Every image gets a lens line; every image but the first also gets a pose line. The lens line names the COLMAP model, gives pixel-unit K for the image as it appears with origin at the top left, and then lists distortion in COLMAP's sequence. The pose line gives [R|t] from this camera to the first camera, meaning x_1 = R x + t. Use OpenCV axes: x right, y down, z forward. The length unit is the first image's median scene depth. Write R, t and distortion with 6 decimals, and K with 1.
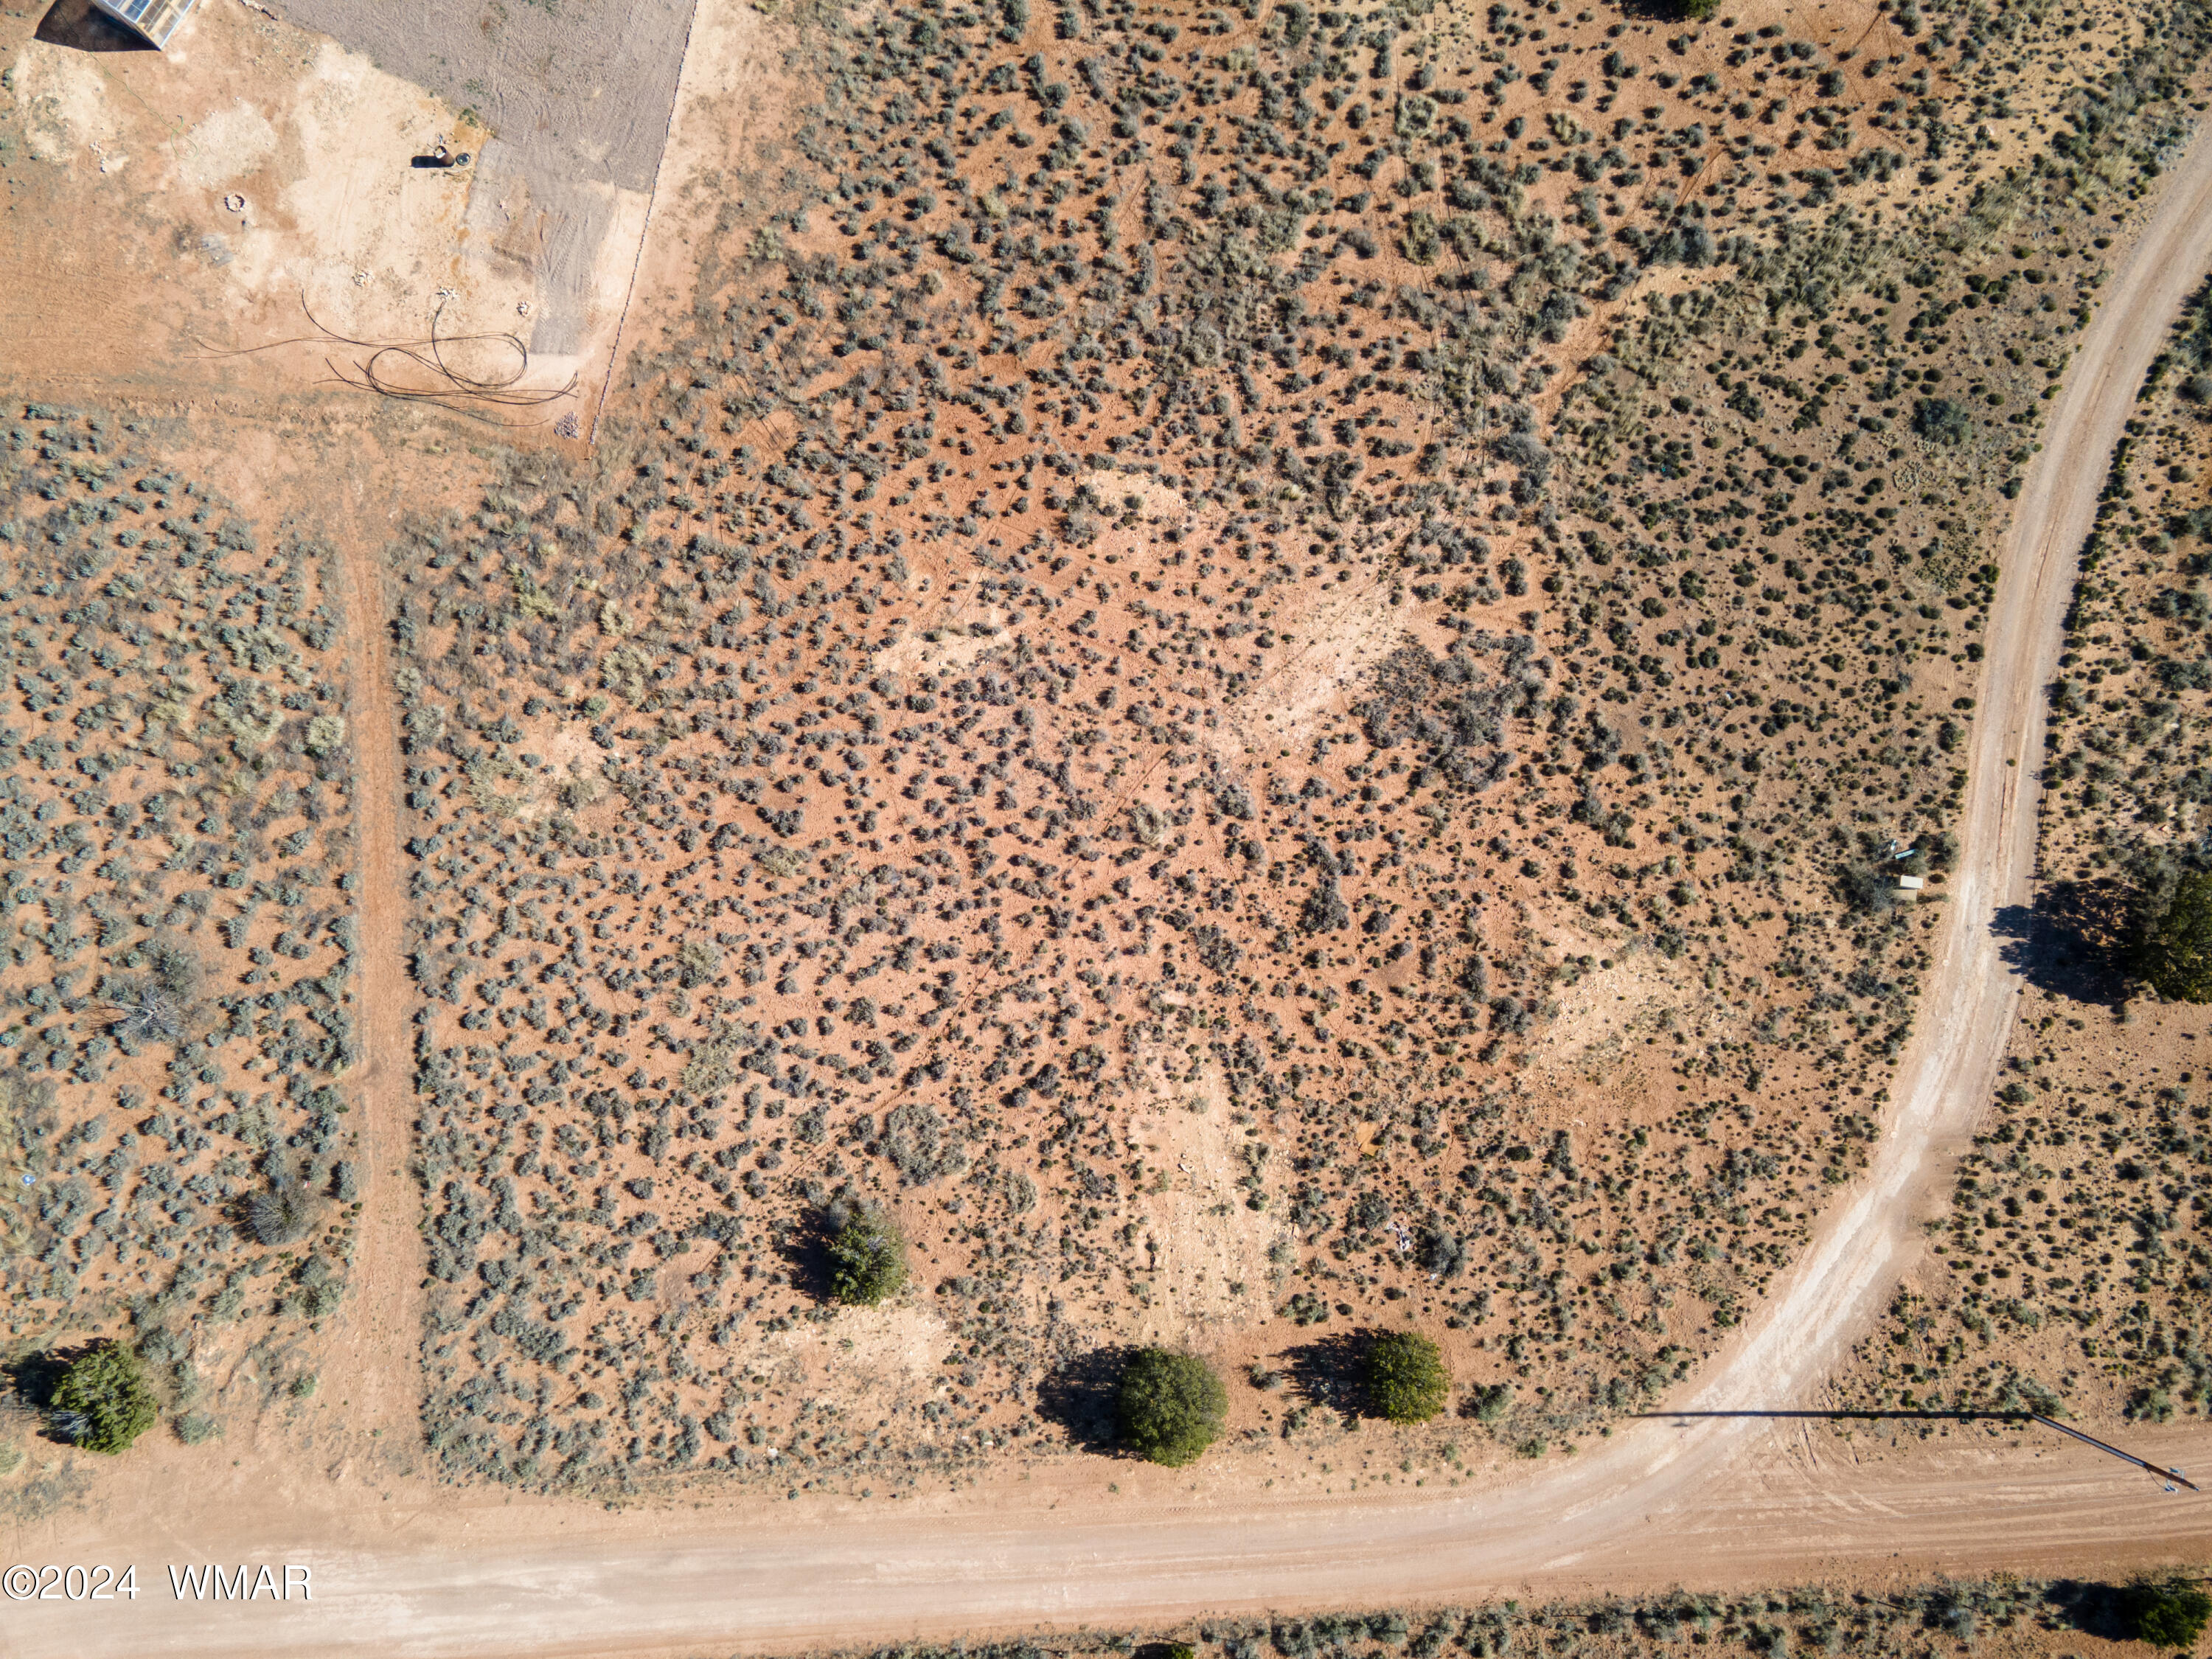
lens RADIAL K [[1592.2, 0, 1098.8], [0, 1592.2, 837.5], [0, 0, 1]] dist [0.032110, 0.011017]
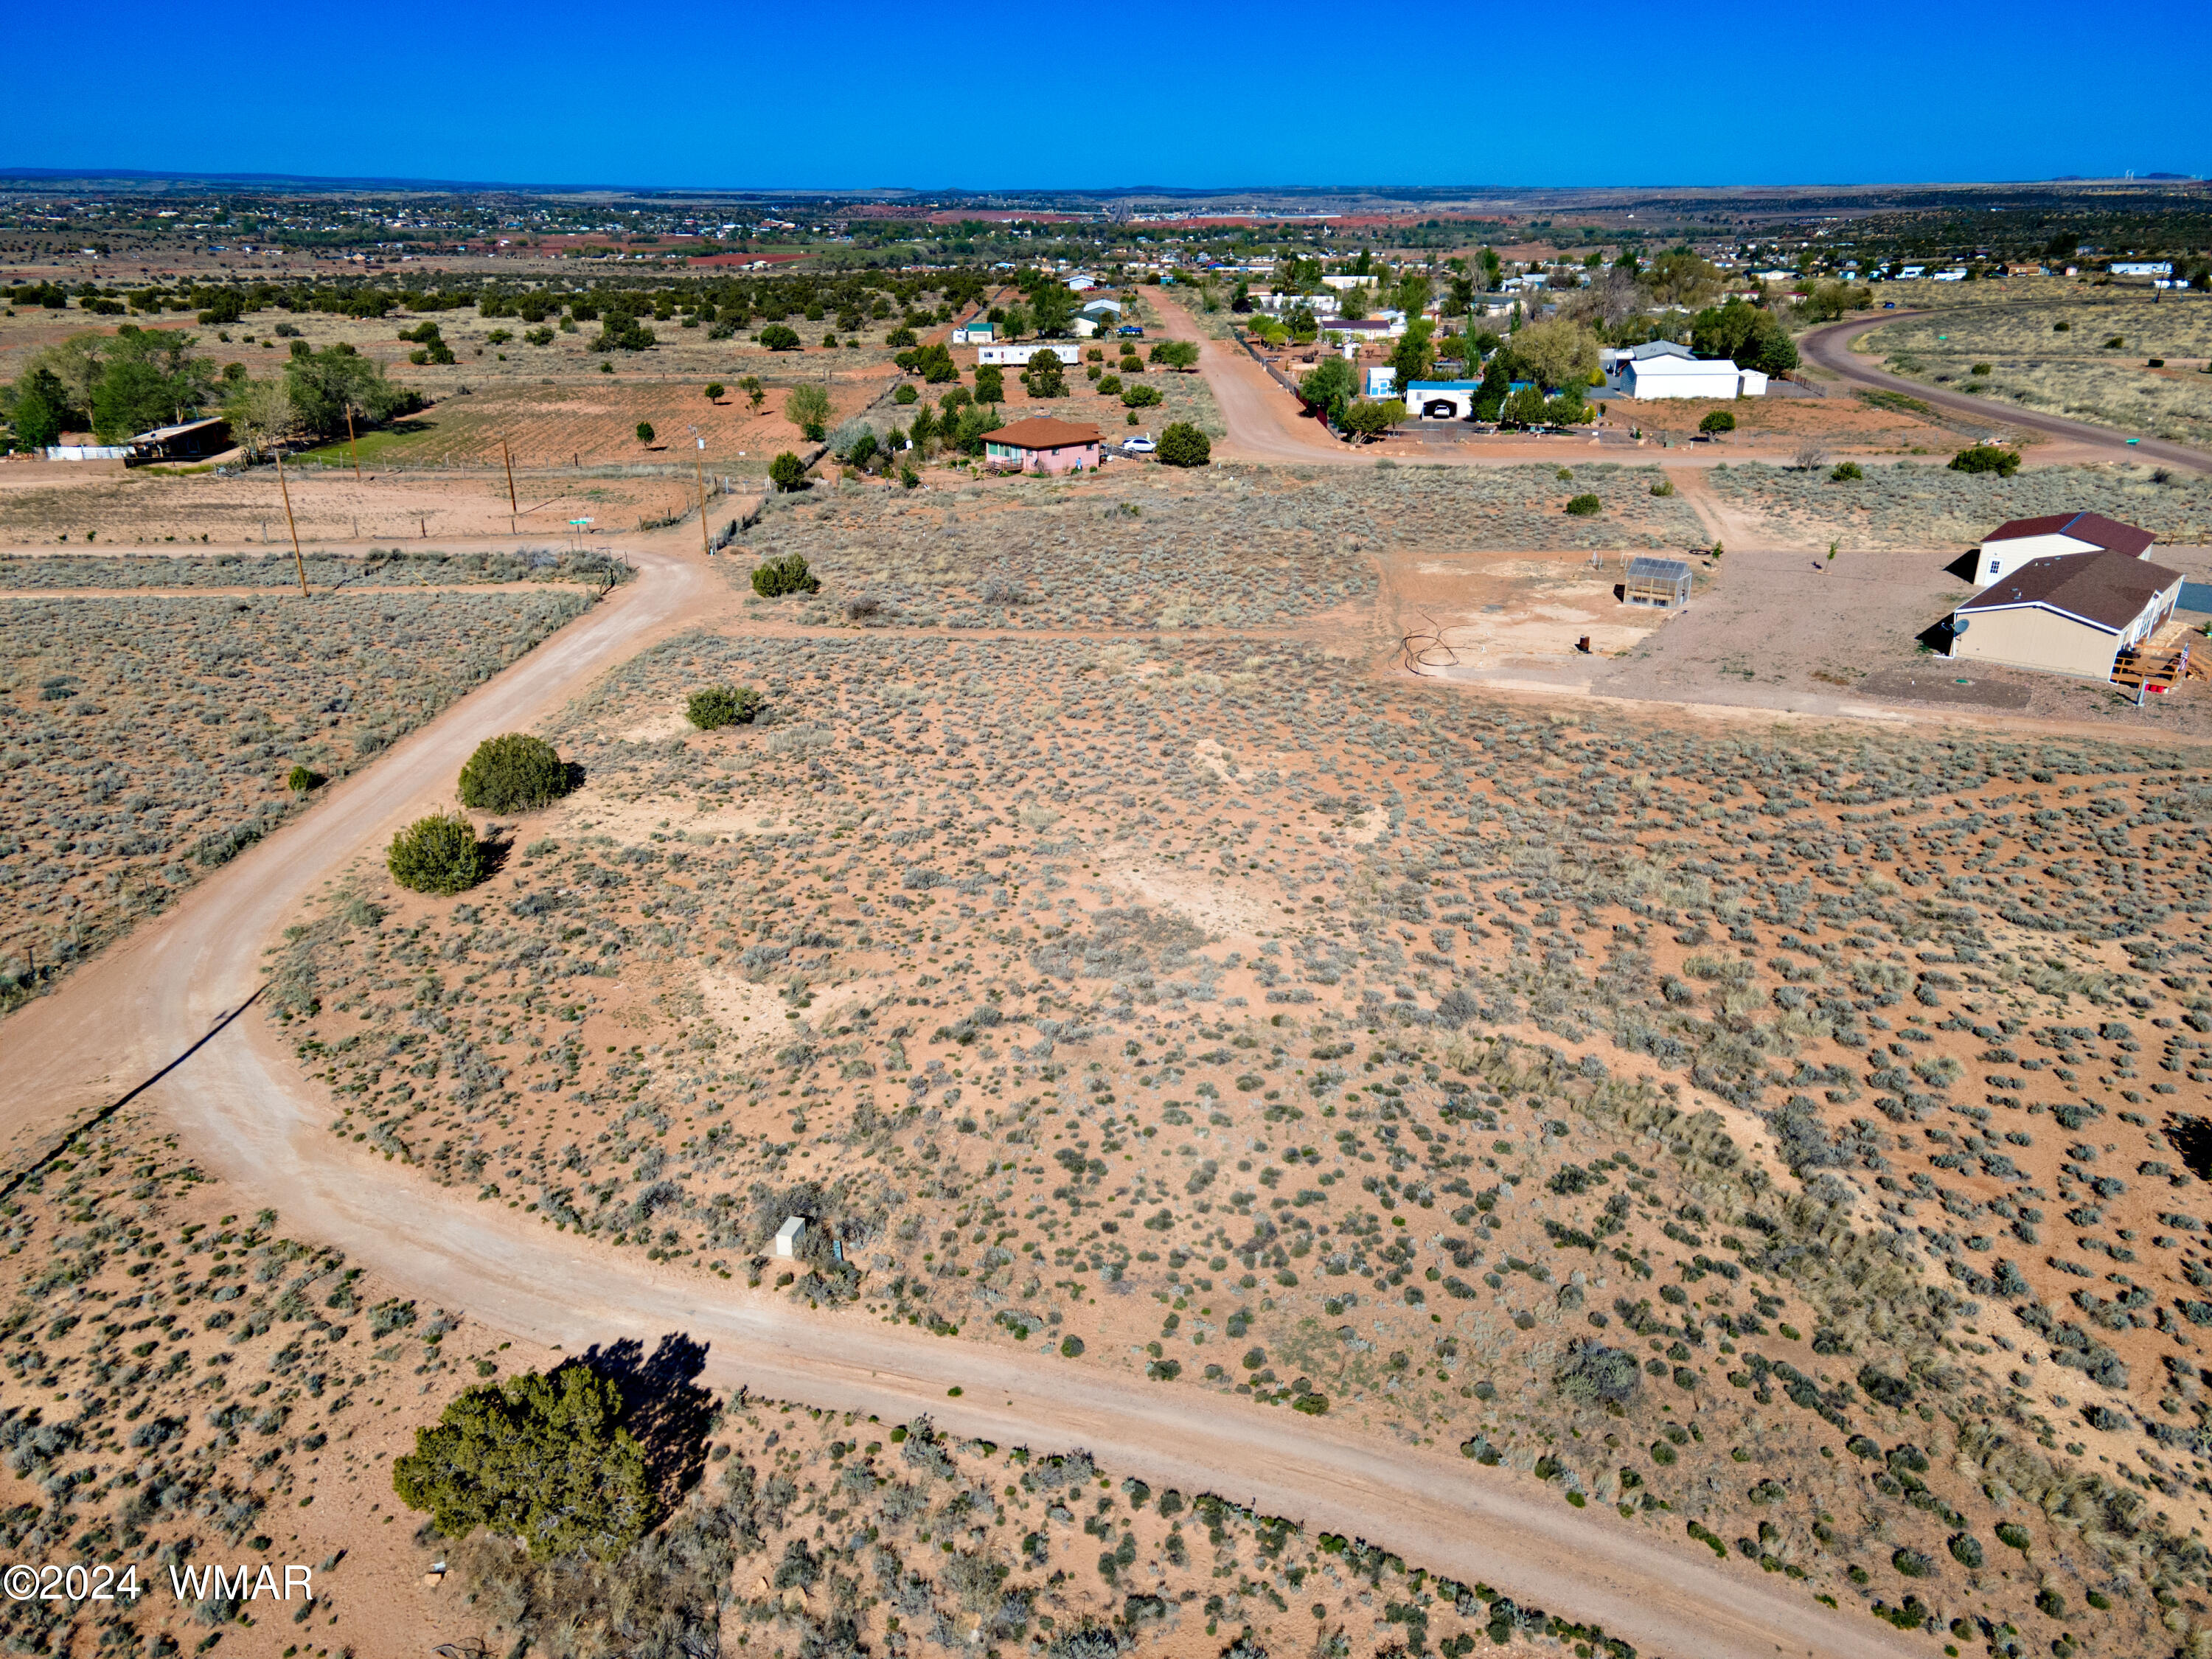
lens RADIAL K [[1592.2, 0, 1111.4], [0, 1592.2, 827.4], [0, 0, 1]] dist [0.032110, 0.011017]
pose [[-0.079543, 0.386225, -0.918968, 1.001358], [-0.990288, 0.074839, 0.117170, -0.179502], [0.114029, 0.919363, 0.376521, 0.630150]]
